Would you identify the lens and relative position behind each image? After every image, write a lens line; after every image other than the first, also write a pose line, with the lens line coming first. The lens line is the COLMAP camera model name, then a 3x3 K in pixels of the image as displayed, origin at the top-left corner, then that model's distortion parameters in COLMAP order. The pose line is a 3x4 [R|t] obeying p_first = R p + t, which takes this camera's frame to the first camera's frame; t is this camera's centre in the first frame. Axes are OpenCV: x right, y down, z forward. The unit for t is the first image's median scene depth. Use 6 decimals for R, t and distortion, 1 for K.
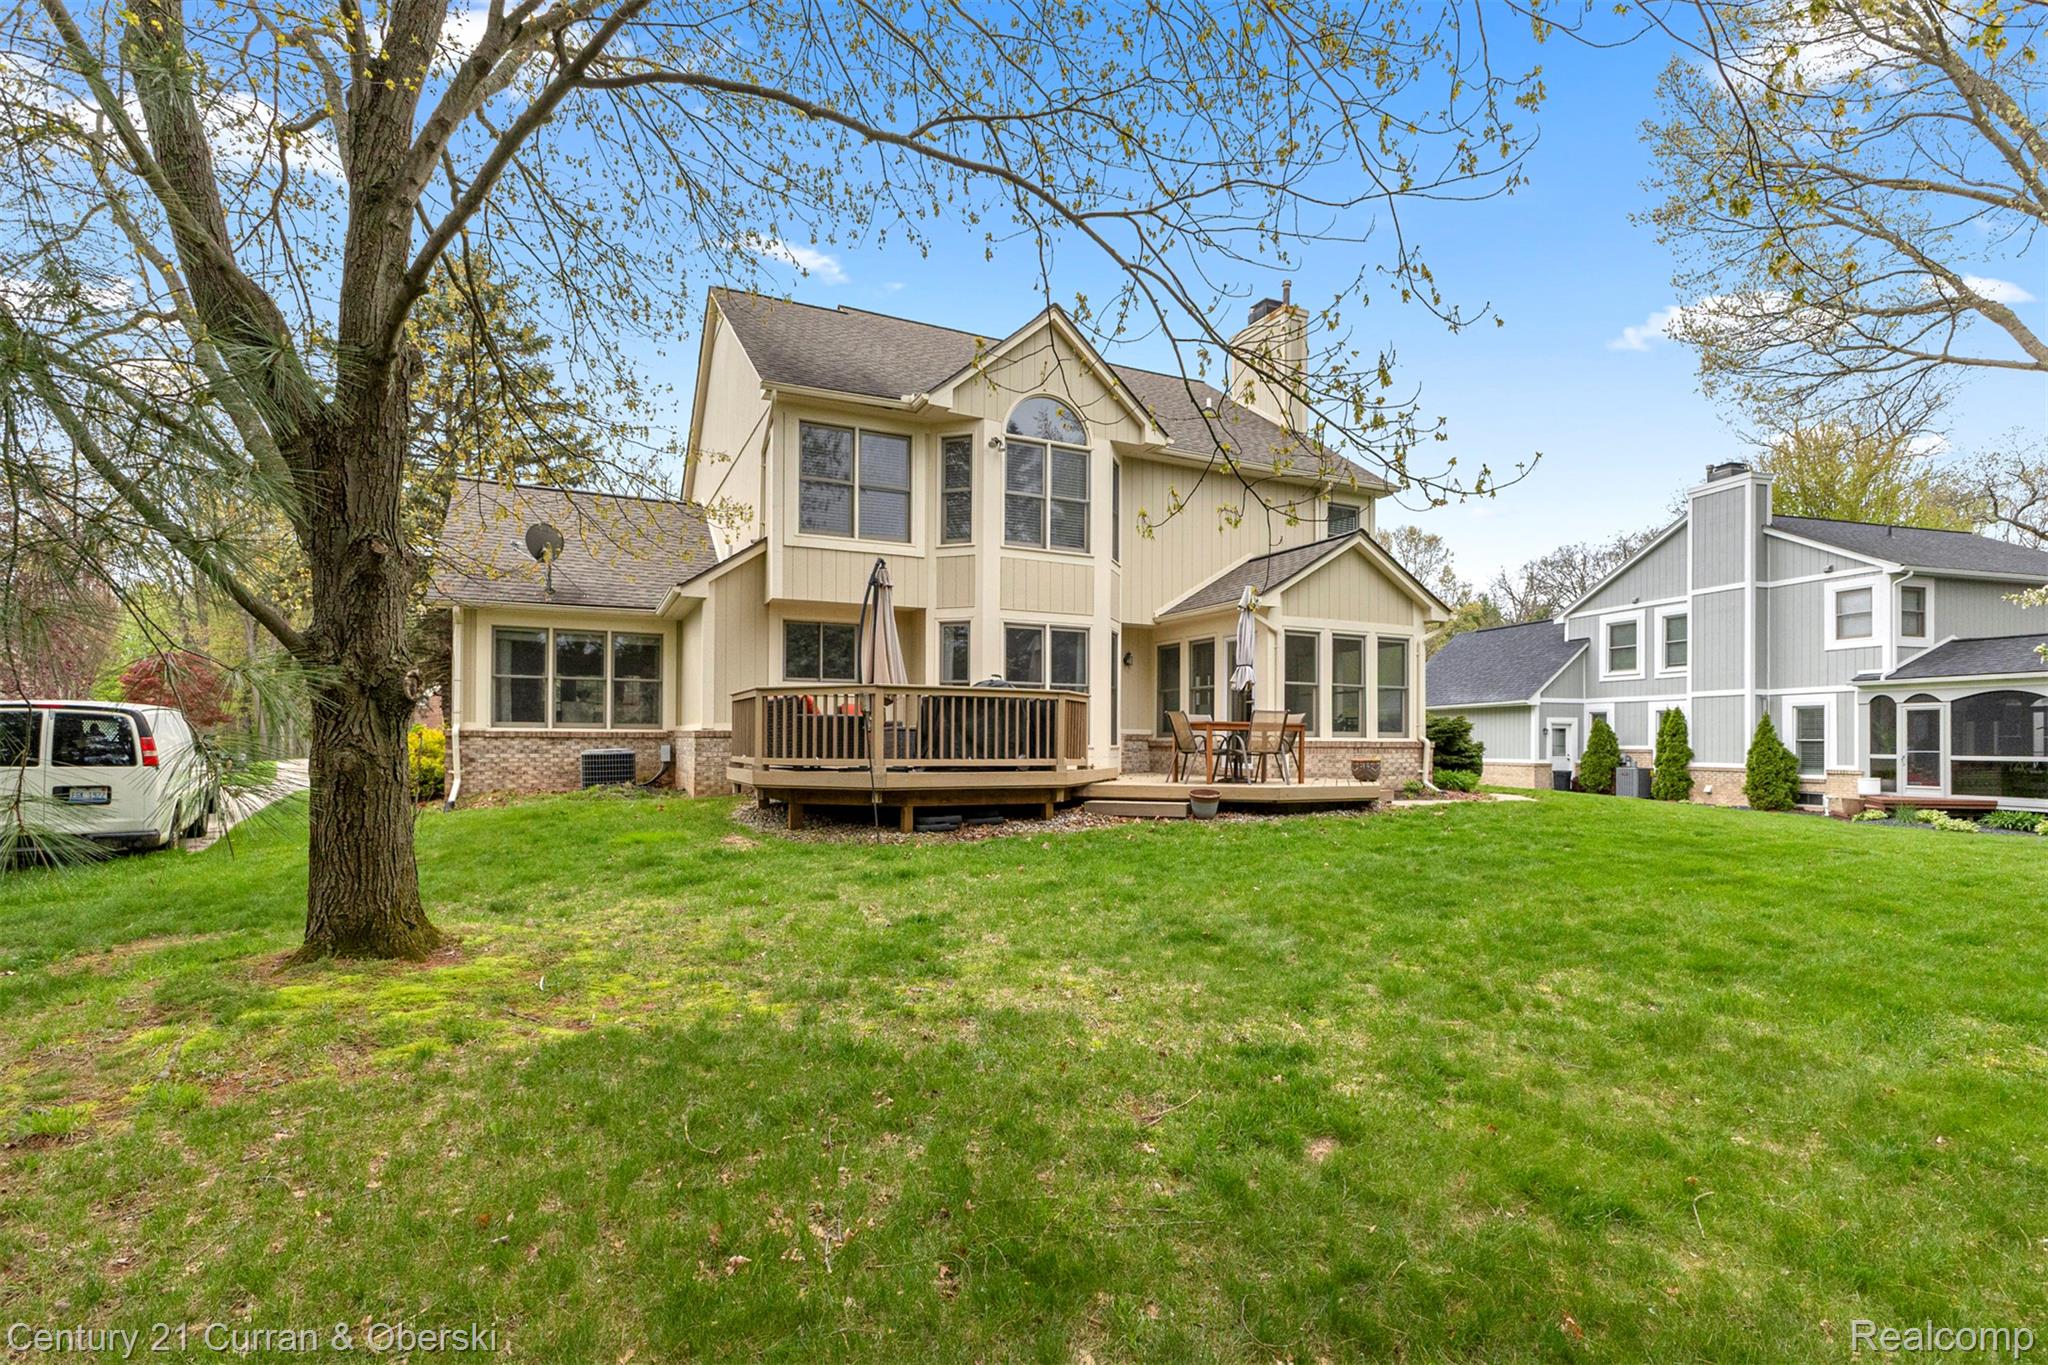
lens RADIAL K [[949.5, 0, 1023.3], [0, 949.5, 744.8], [0, 0, 1]] dist [-0.000847, -0.000102]
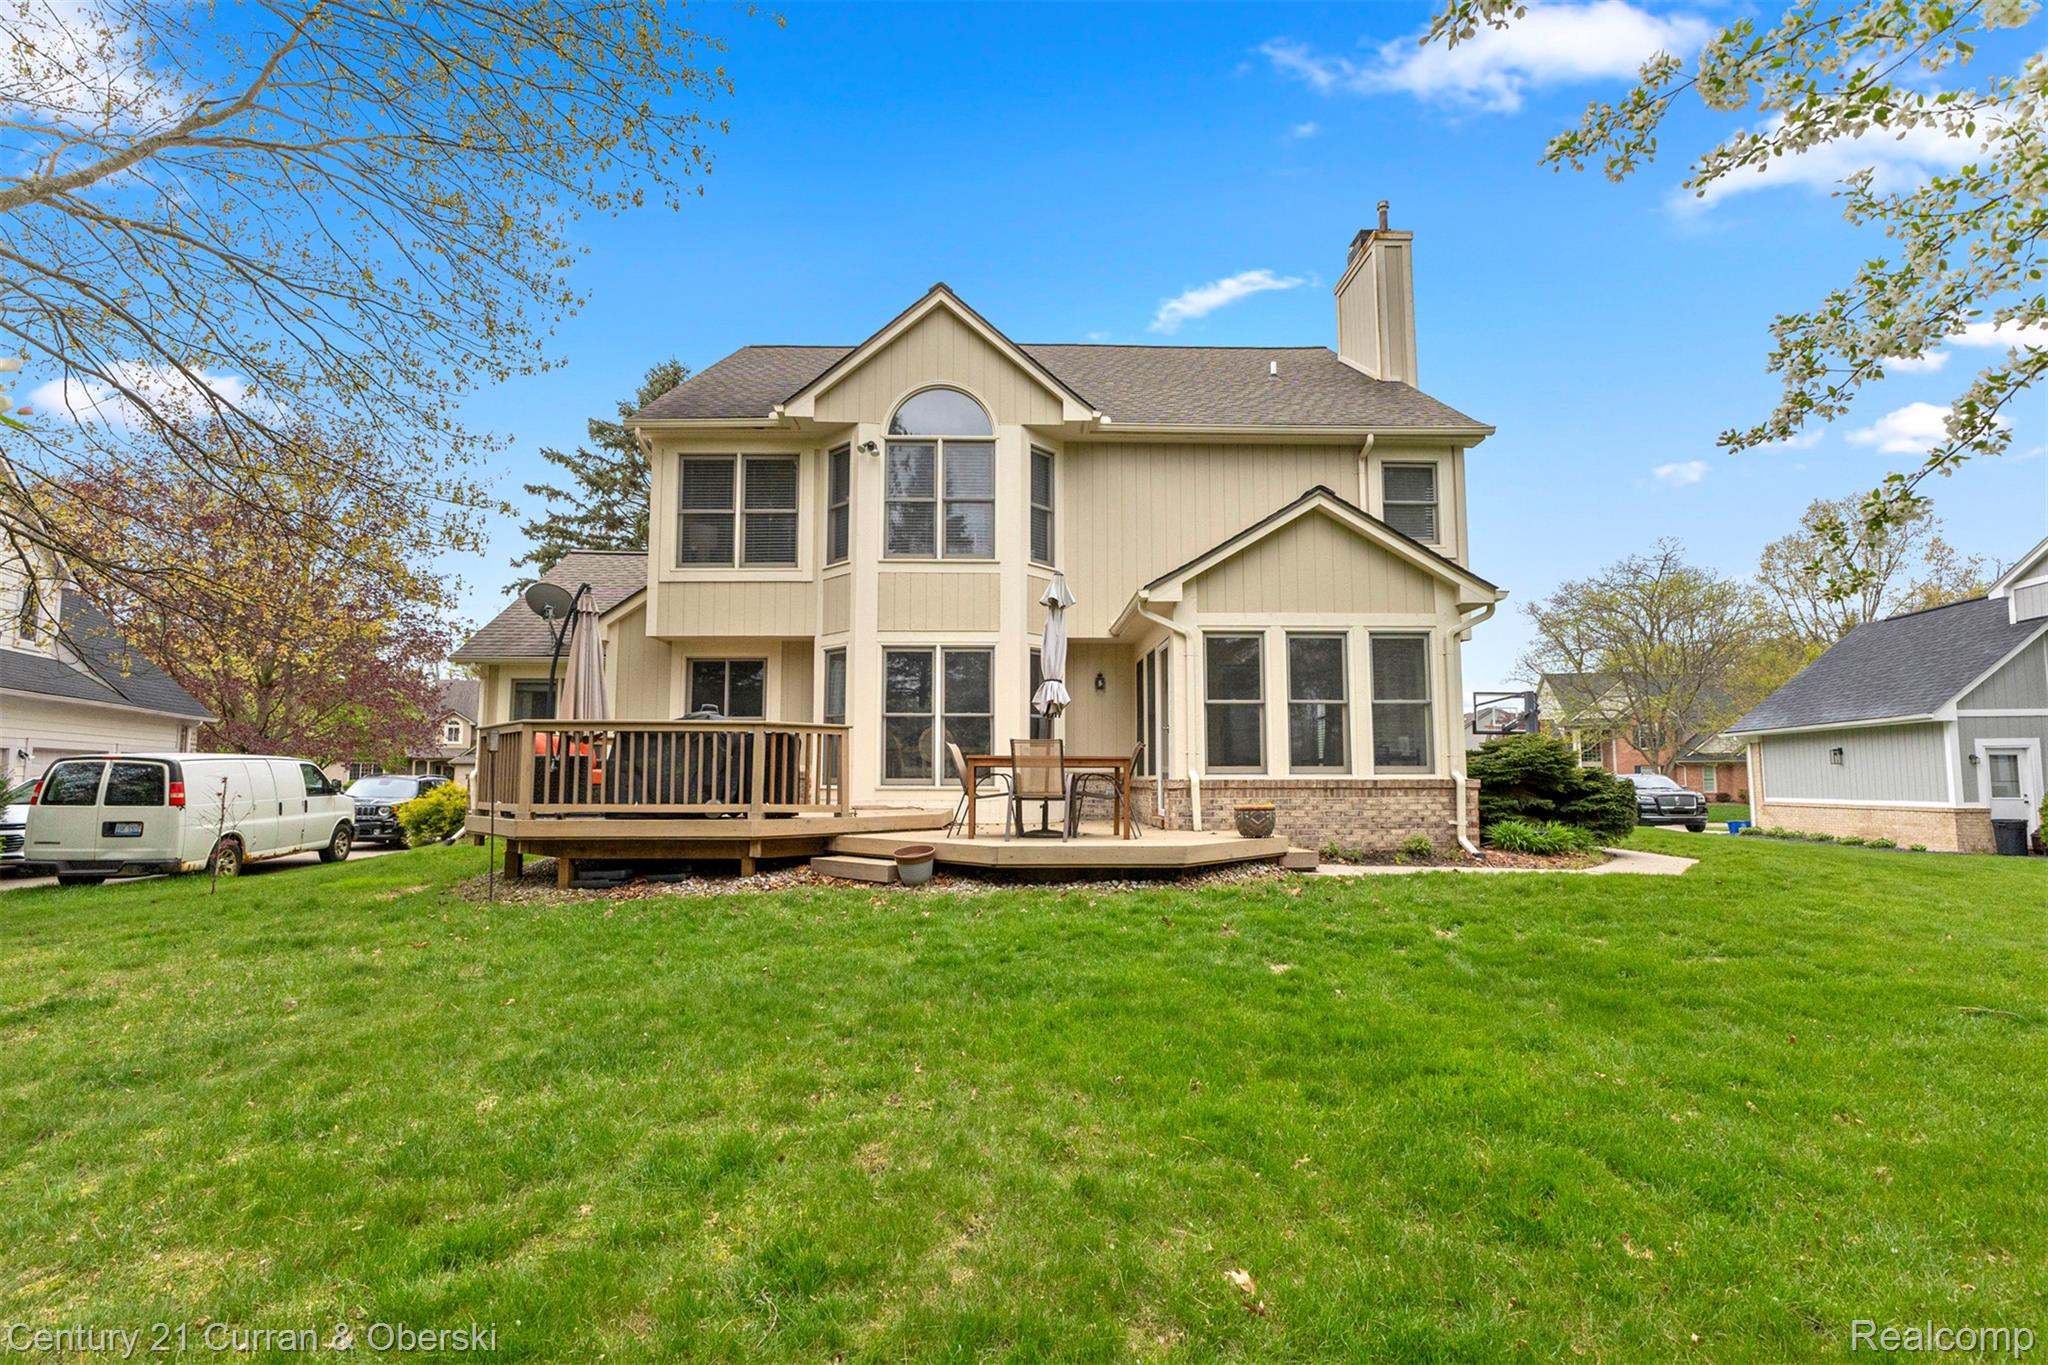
lens RADIAL K [[923.7, 0, 1029.4], [0, 923.7, 713.2], [0, 0, 1]] dist [-0.002476, -0.000308]
pose [[0.909443, -0.035147, -0.414340, 0.447961], [0.004207, 0.997148, -0.075351, -0.002074], [0.415806, 0.066784, 0.906998, 0.283442]]
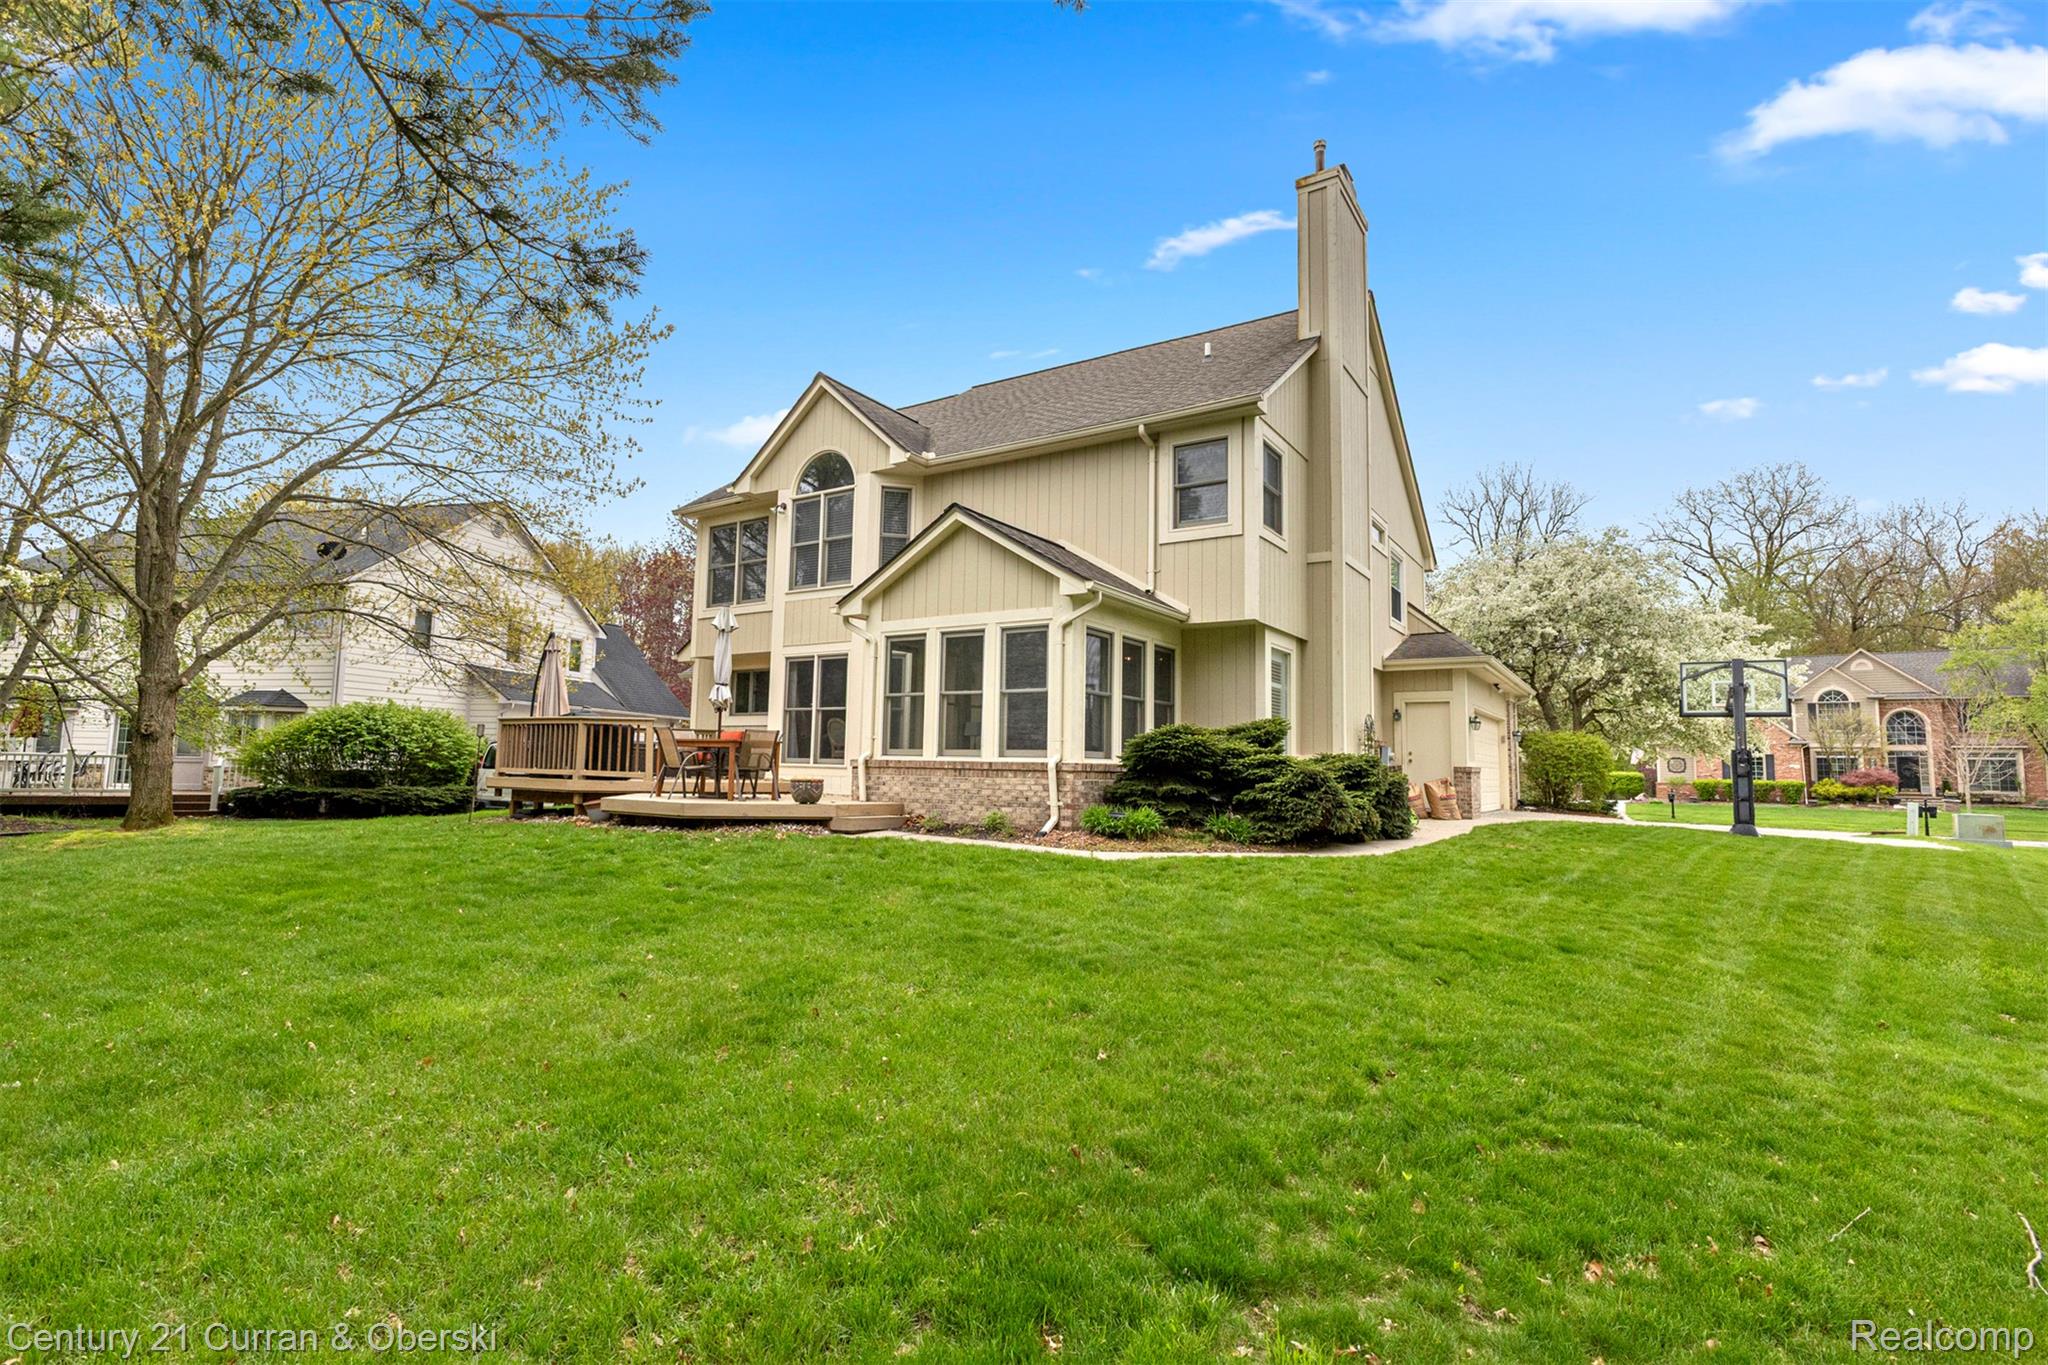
lens RADIAL K [[965.1, 0, 1024.0], [0, 965.1, 682.5], [0, 0, 1]] dist [-0.001749, -0.000094]
pose [[0.513563, -0.068784, -0.855290, 1.115779], [-0.018383, 0.995671, -0.091111, 0.003674], [0.857855, 0.062514, 0.510075, 0.642208]]
